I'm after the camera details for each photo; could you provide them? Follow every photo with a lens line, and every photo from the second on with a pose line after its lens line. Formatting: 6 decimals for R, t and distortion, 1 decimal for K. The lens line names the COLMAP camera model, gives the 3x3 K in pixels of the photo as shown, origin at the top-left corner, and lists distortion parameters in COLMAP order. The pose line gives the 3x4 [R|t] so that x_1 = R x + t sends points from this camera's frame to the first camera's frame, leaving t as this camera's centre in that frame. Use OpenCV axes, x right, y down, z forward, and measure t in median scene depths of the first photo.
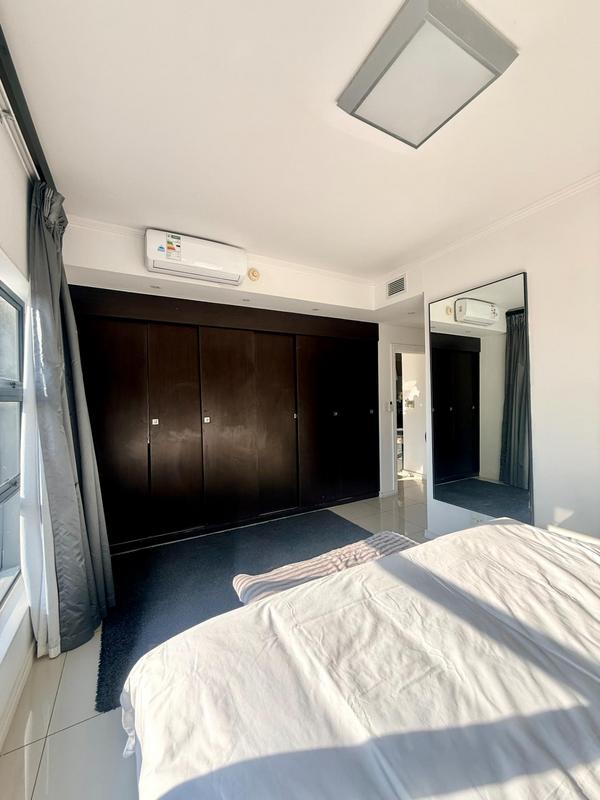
lens RADIAL K [[318.1, 0, 302.0], [0, 318.1, 398.1], [0, 0, 1]] dist [-0.002393, 0.000827]
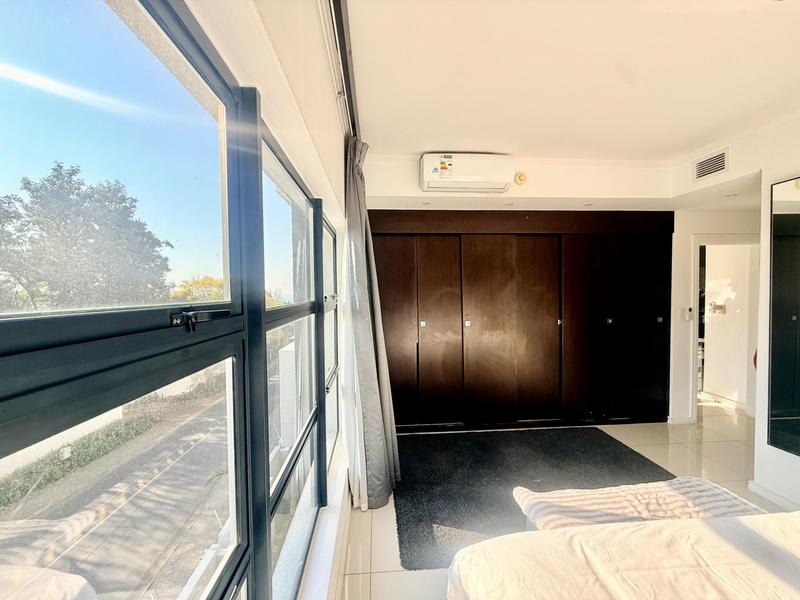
lens RADIAL K [[318.1, 0, 399.8], [0, 318.1, 301.3], [0, 0, 1]] dist [-0.002393, 0.000827]
pose [[0.906692, 0.019521, -0.421341, -0.080404], [-0.004220, 0.999298, 0.037216, -0.055877], [0.421772, -0.031965, 0.906138, -0.055041]]
